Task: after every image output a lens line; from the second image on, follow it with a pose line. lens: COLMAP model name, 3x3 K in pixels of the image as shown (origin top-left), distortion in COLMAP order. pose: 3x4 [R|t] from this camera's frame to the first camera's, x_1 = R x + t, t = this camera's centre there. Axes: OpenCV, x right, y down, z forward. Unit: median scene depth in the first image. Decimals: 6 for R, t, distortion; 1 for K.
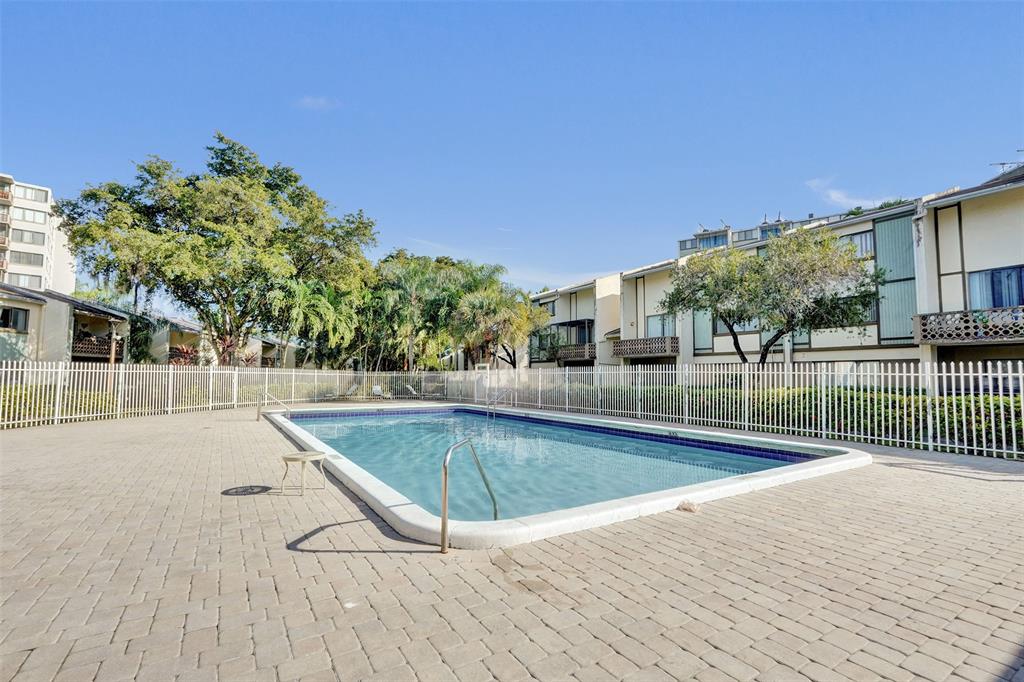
lens RADIAL K [[461.5, 0, 512.8], [0, 461.5, 344.5], [0, 0, 1]] dist [-0.000711, 0.001603]
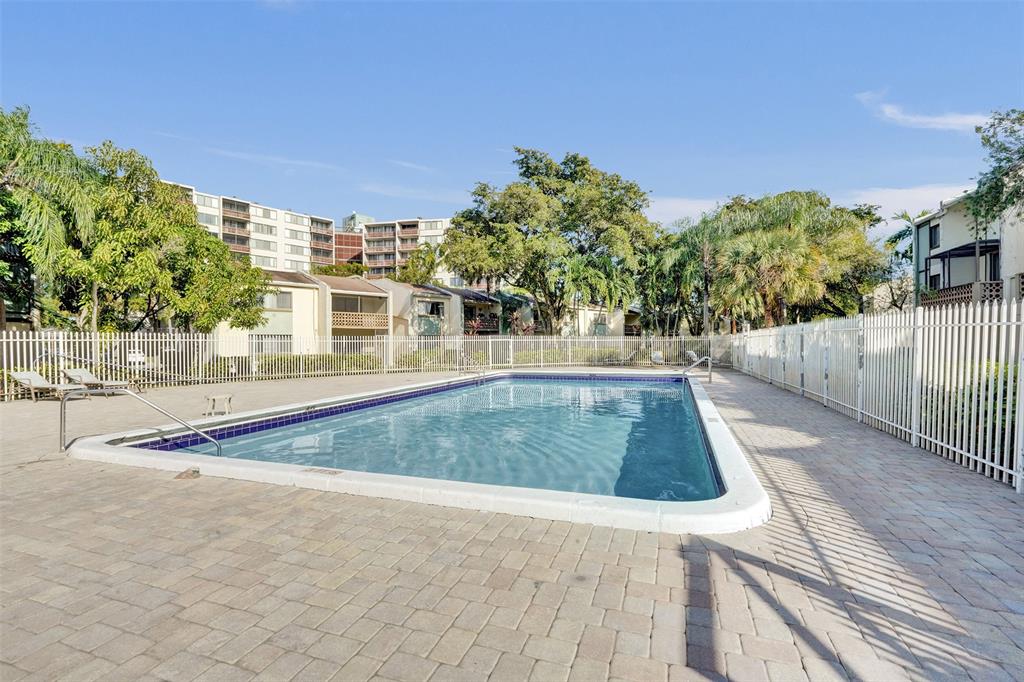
lens RADIAL K [[461.5, 0, 512.8], [0, 461.5, 344.5], [0, 0, 1]] dist [-0.000711, 0.001603]
pose [[0.615707, -0.004098, -0.787964, 0.323535], [0.064715, 0.996871, 0.045383, 0.013365], [0.785313, -0.078935, 0.614046, 0.188880]]
